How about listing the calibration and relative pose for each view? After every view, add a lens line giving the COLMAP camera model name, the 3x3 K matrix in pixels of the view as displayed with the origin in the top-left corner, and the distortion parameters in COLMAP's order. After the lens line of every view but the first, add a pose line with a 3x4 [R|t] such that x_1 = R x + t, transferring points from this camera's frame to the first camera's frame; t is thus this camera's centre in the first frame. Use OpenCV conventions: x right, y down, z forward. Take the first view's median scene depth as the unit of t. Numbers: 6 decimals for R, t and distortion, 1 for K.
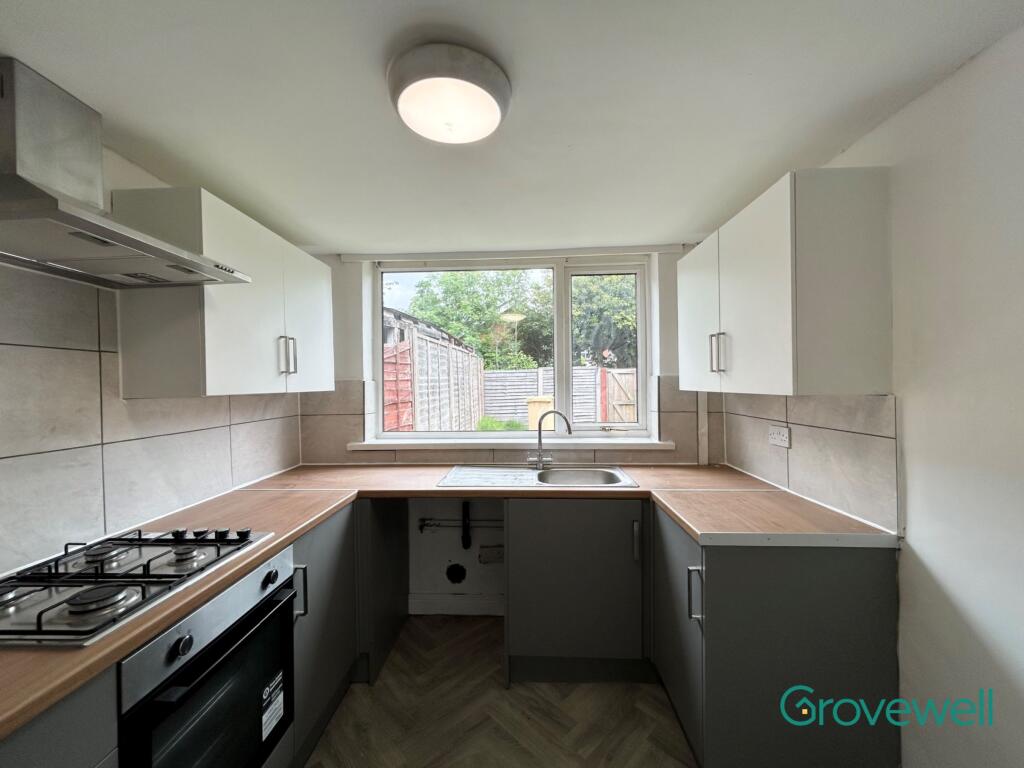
lens RADIAL K [[414.5, 0, 512.0], [0, 414.5, 384.0], [0, 0, 1]] dist [-0.001394, 0.000285]
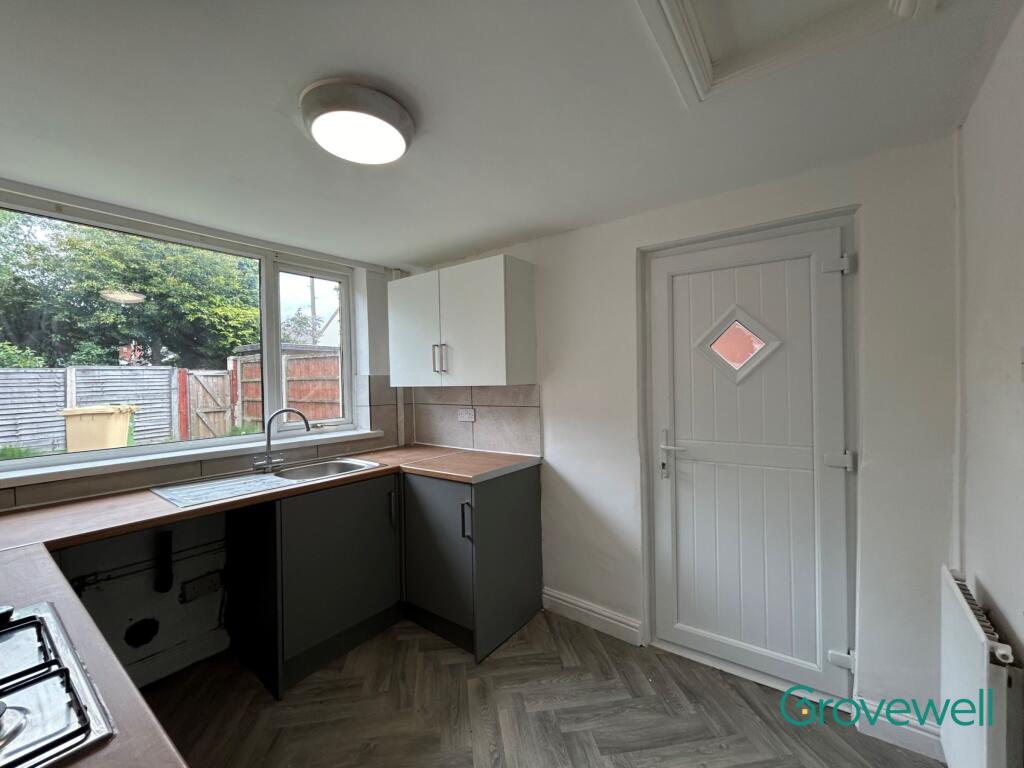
lens RADIAL K [[414.5, 0, 512.0], [0, 414.5, 384.0], [0, 0, 1]] dist [-0.001394, 0.000285]
pose [[0.568268, -0.007957, 0.822805, -0.411475], [0.015868, 0.999873, -0.001290, 0.014548], [-0.822691, 0.013790, 0.568322, 0.004174]]
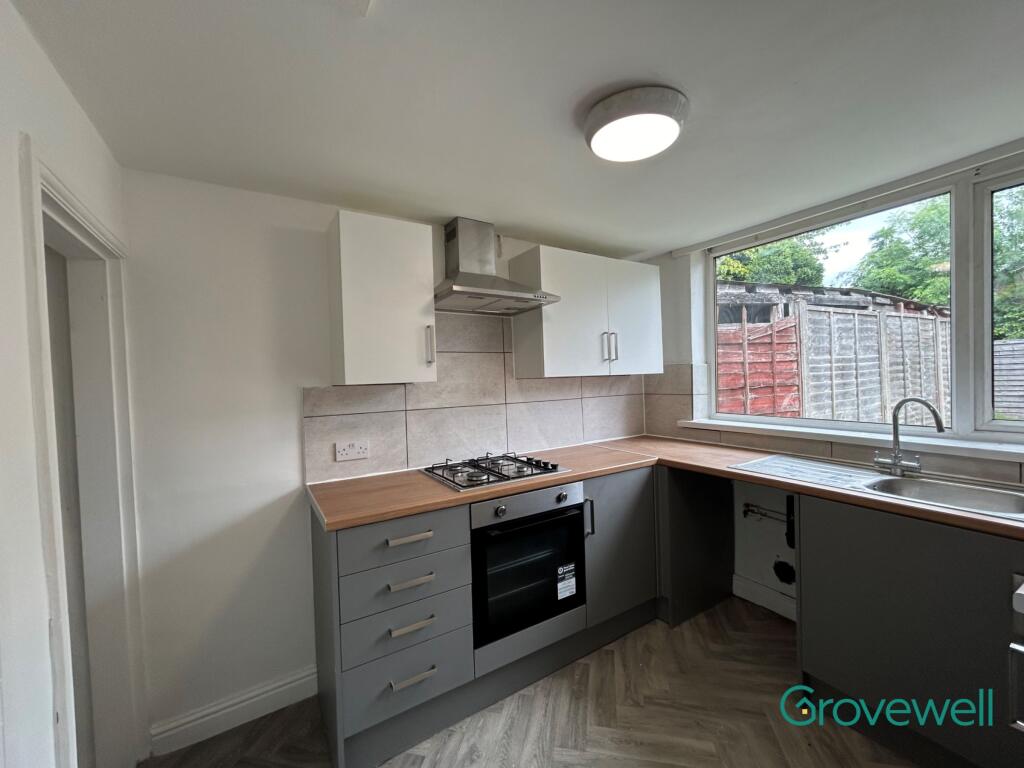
lens RADIAL K [[408.6, 0, 512.0], [0, 408.6, 384.0], [0, 0, 1]] dist [-0.000945, 0.000048]
pose [[0.560847, 0.012705, -0.827822, 0.301219], [0.020742, 0.999353, 0.029390, 0.004076], [0.827660, -0.033654, 0.560221, 0.013947]]
